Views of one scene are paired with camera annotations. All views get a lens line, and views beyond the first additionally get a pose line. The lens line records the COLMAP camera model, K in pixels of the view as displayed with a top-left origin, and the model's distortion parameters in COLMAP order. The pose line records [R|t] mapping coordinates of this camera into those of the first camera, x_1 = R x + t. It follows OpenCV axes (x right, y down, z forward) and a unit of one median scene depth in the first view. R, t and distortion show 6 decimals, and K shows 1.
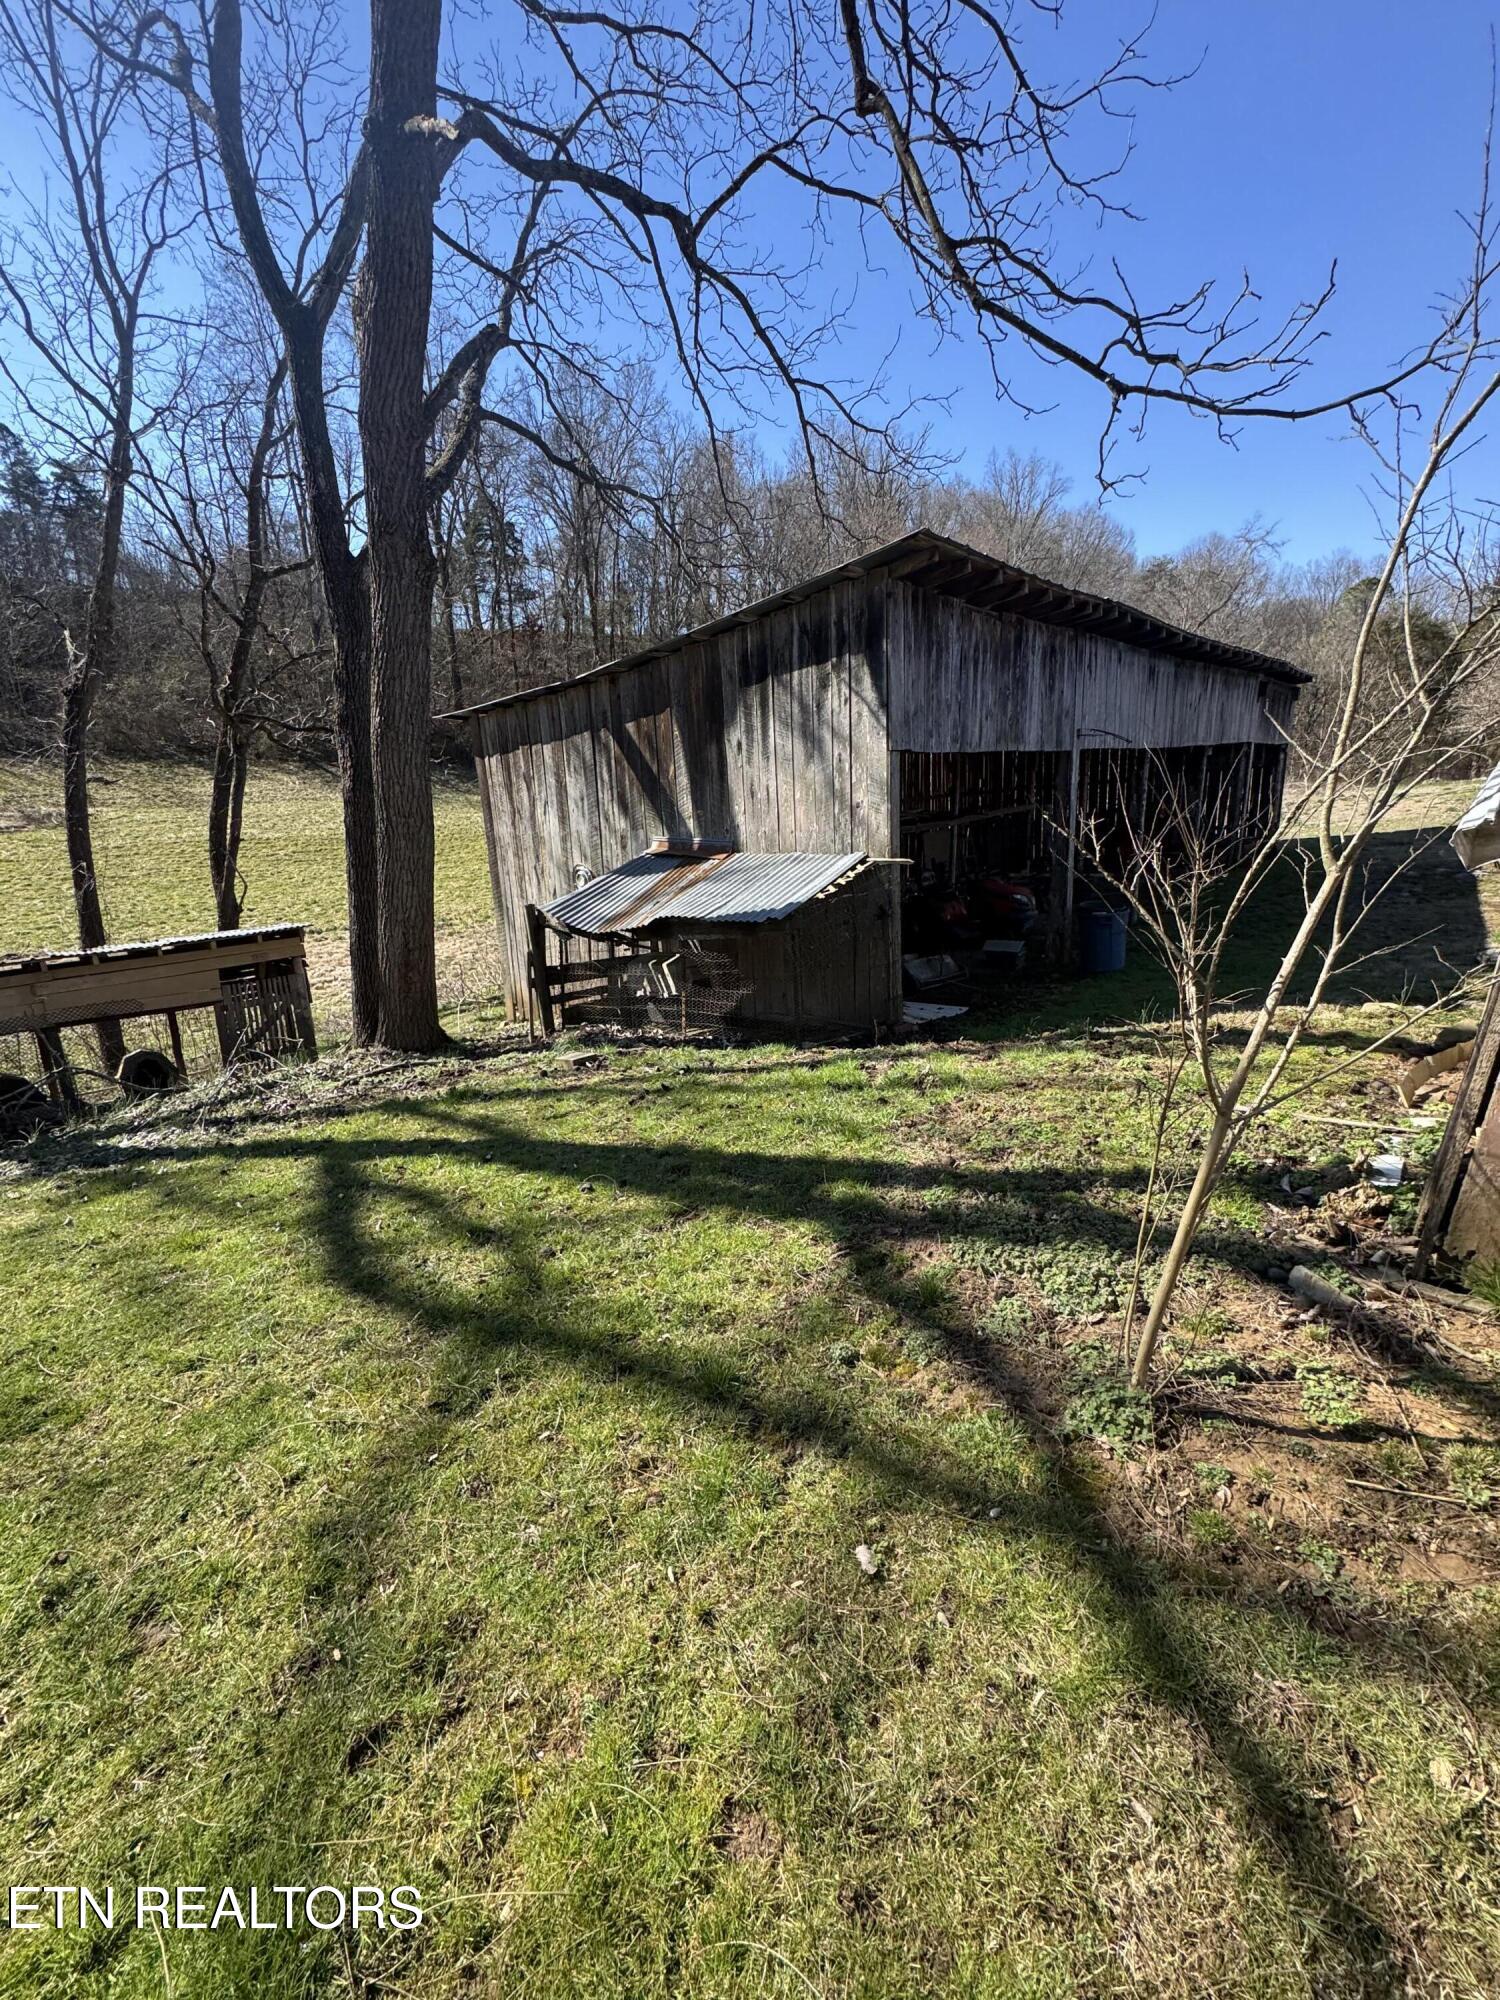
lens RADIAL K [[804.6, 0, 749.8], [0, 804.6, 992.5], [0, 0, 1]] dist [-0.000283, 0.000014]
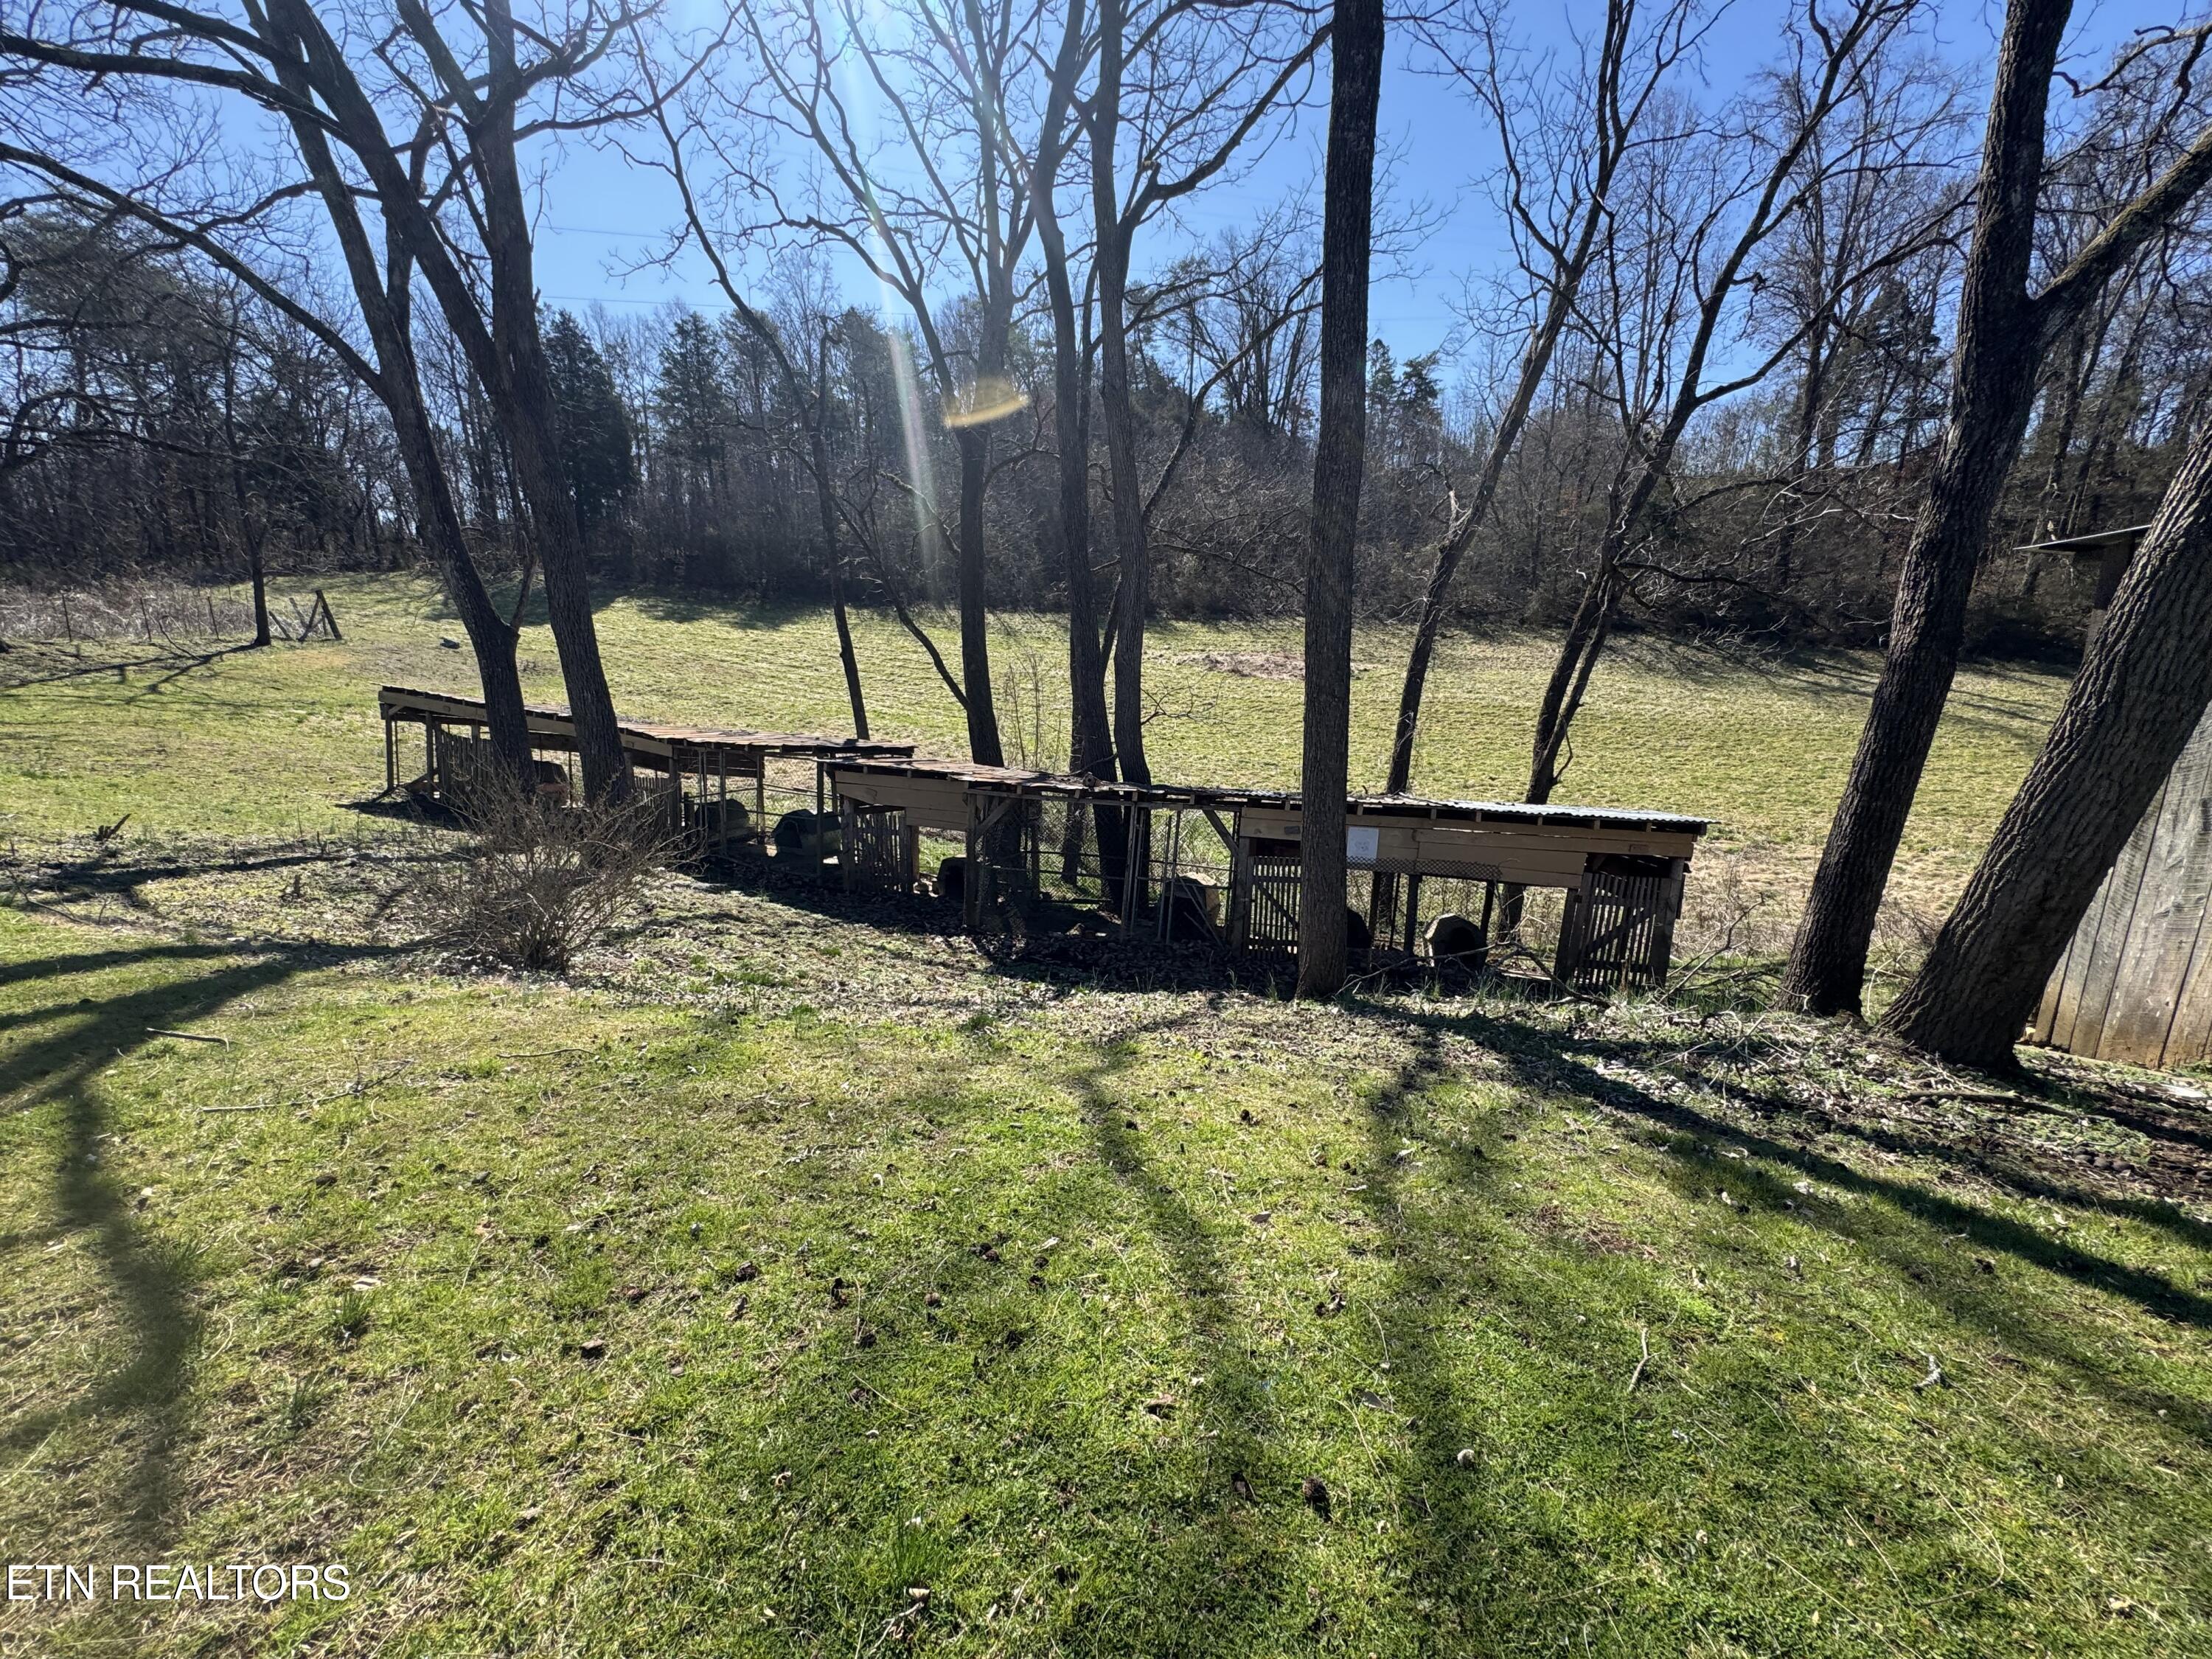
lens RADIAL K [[889.9, 0, 1105.5], [0, 889.9, 832.9], [0, 0, 1]] dist [-0.000283, 0.000014]
pose [[0.593834, 0.206231, -0.777708, -0.246203], [-0.250525, 0.965936, 0.064852, 0.017027], [0.764590, 0.156324, 0.625272, 0.034877]]
